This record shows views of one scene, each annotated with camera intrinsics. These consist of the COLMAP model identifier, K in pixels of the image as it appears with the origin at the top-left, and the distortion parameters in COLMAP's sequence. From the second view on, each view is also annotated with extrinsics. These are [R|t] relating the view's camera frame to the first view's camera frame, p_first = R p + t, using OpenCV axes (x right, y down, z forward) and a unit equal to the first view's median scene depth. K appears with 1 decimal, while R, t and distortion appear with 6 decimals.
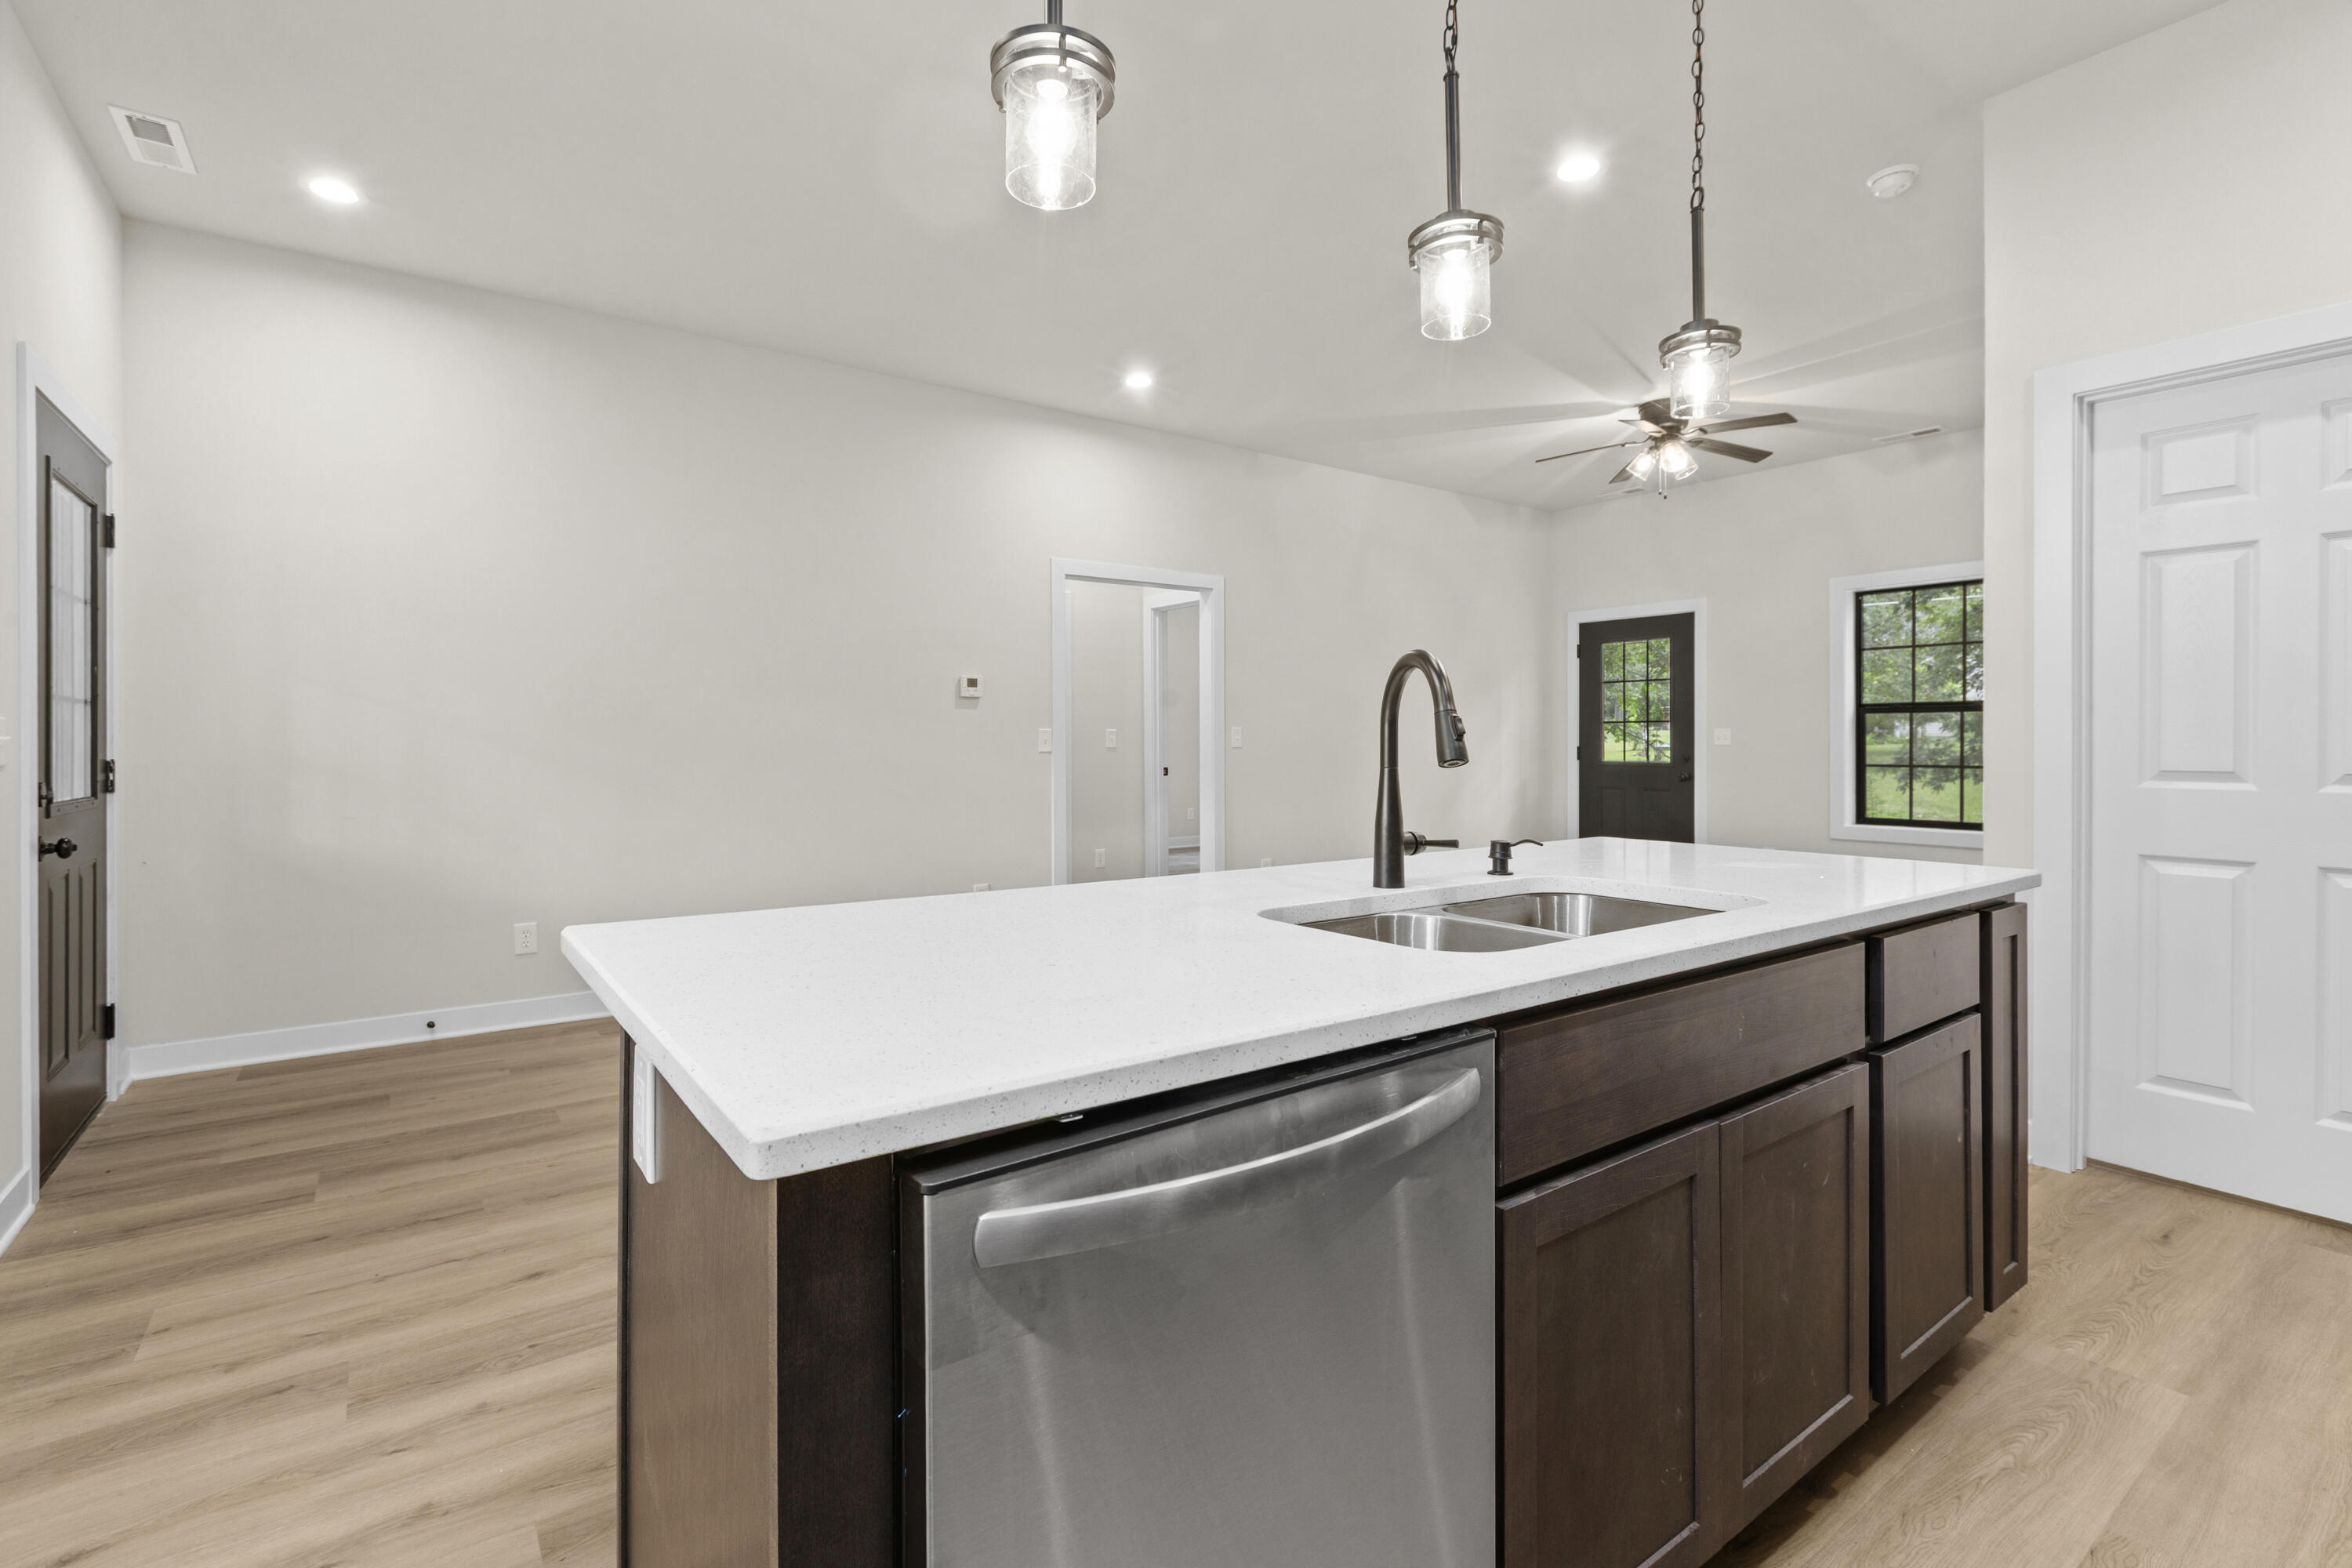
lens RADIAL K [[1080.9, 0, 1171.7], [0, 1080.9, 738.9], [0, 0, 1]] dist [-0.001563, -0.000824]
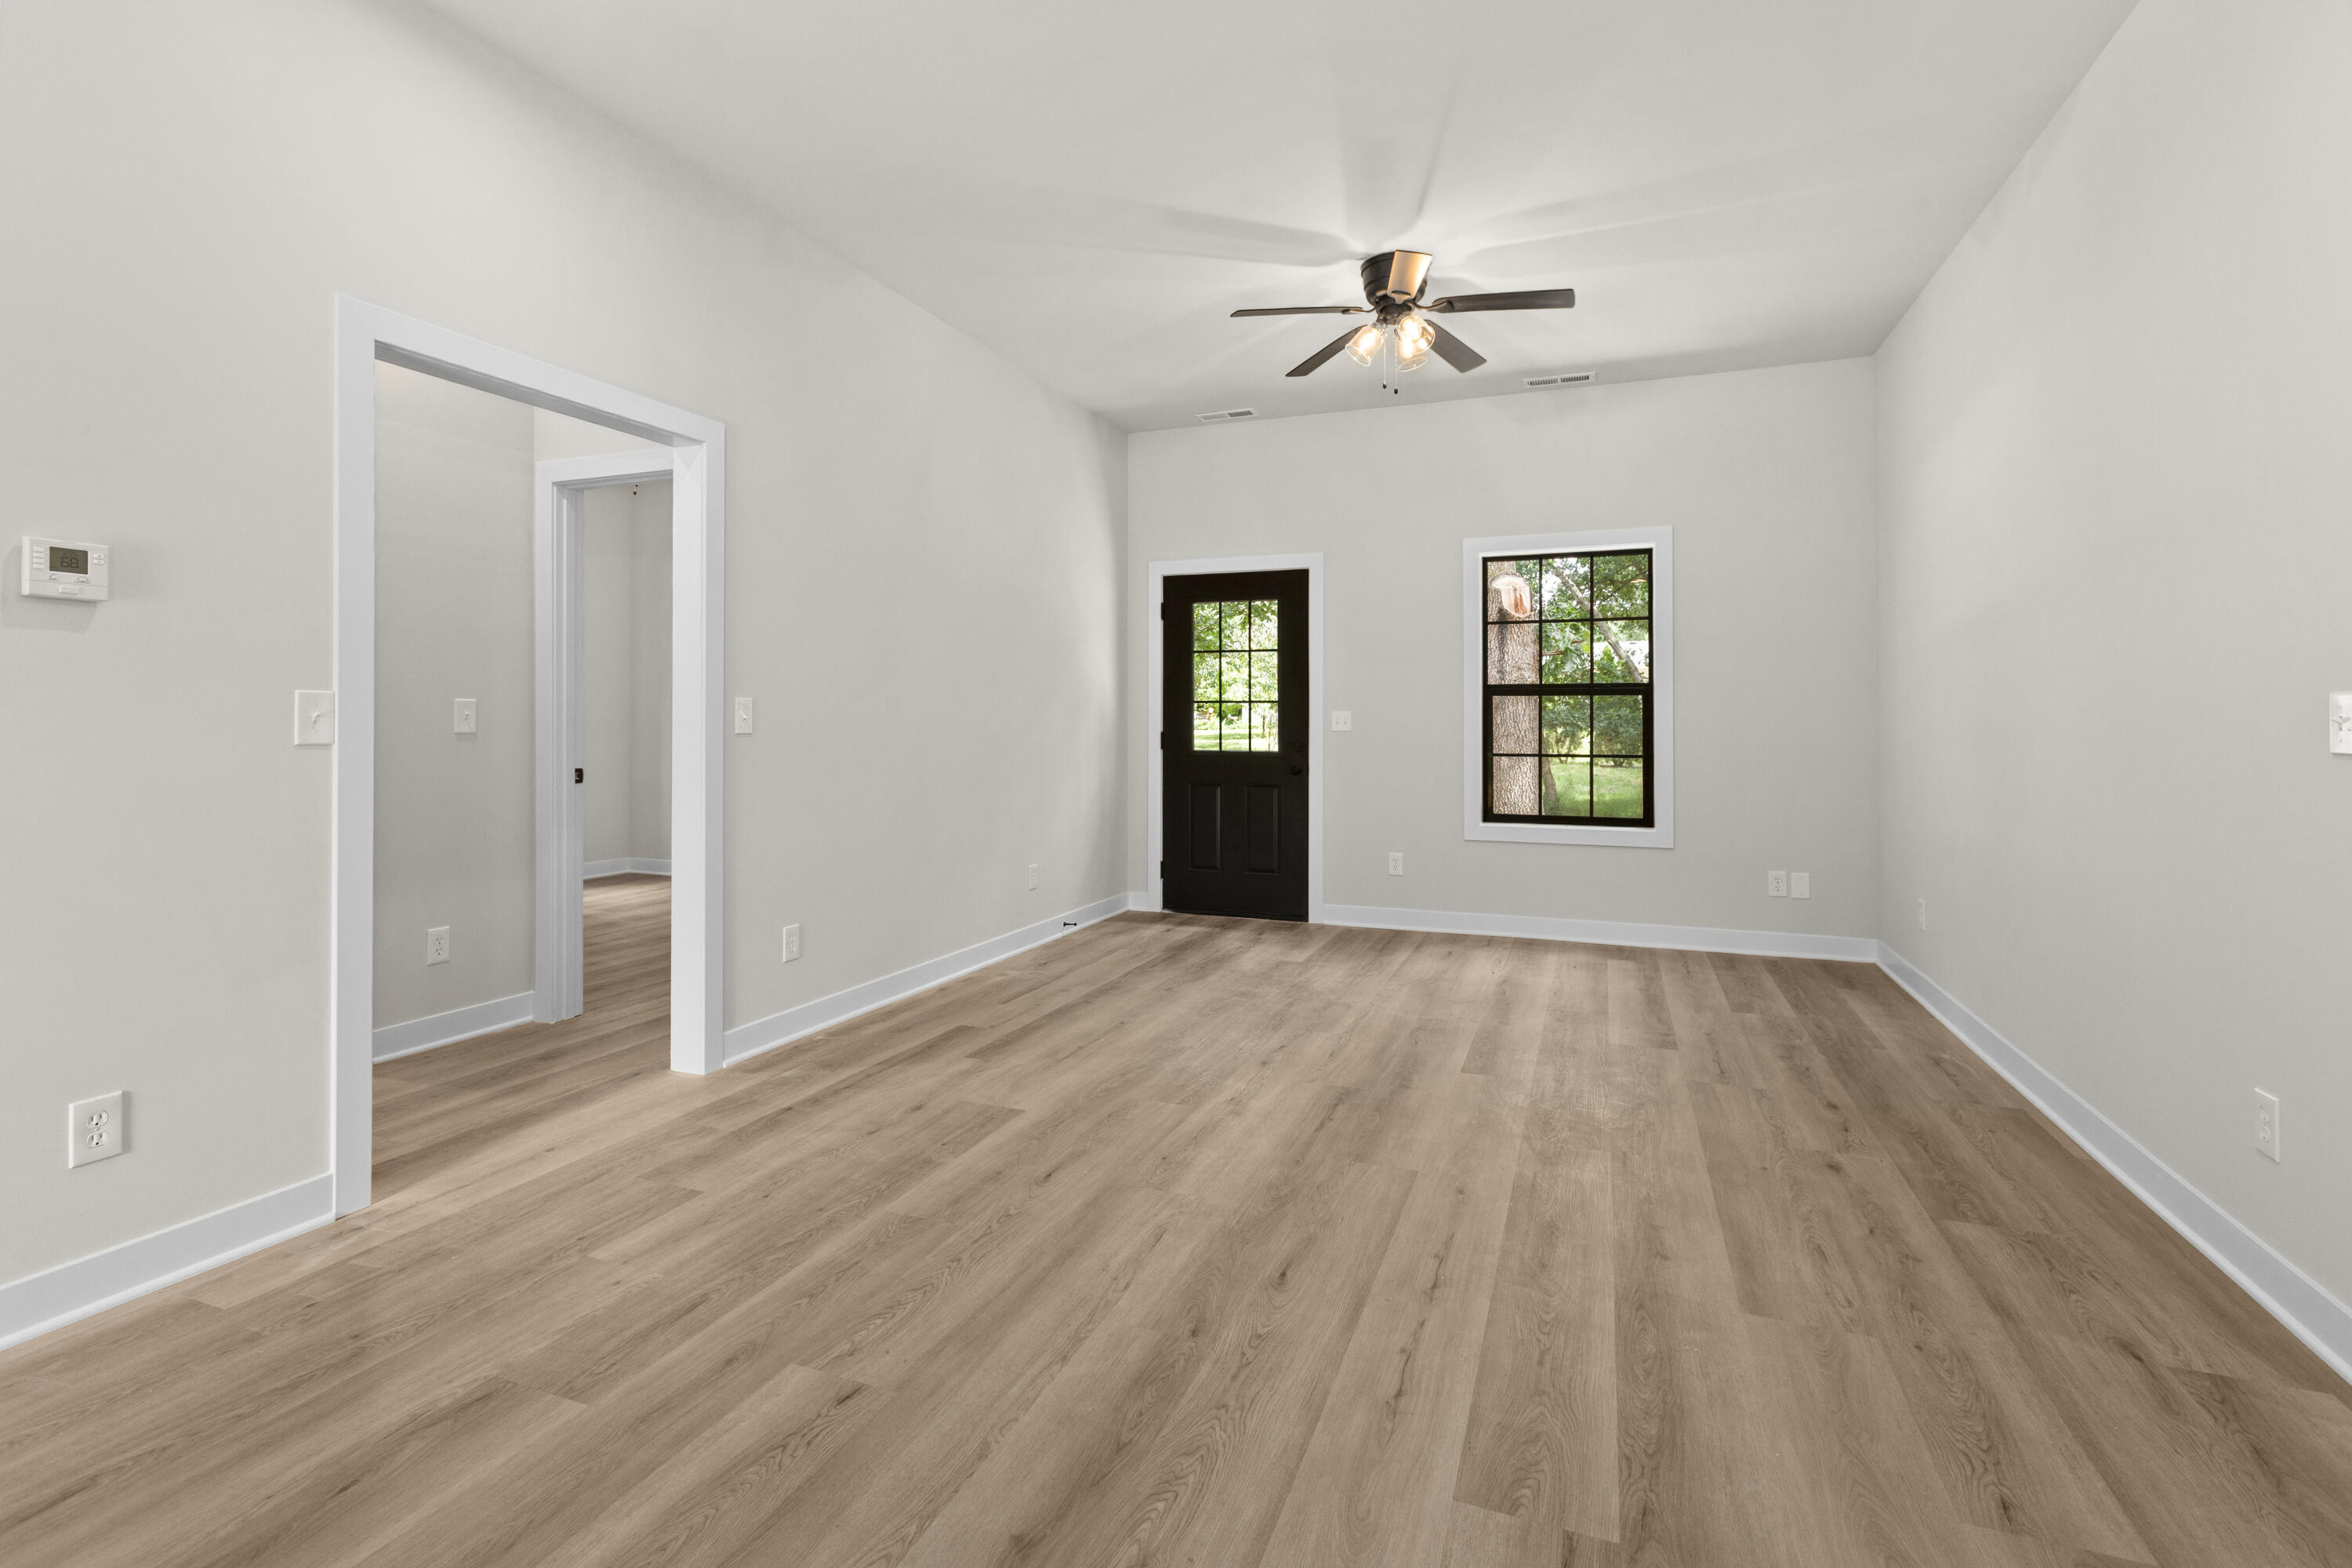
lens RADIAL K [[1080.9, 0, 1171.7], [0, 1080.9, 738.9], [0, 0, 1]] dist [-0.001563, -0.000824]
pose [[0.842904, -0.002124, 0.538060, -0.051959], [-0.006452, 0.999880, 0.014055, 0.001254], [-0.538025, -0.015319, 0.842790, 0.388423]]
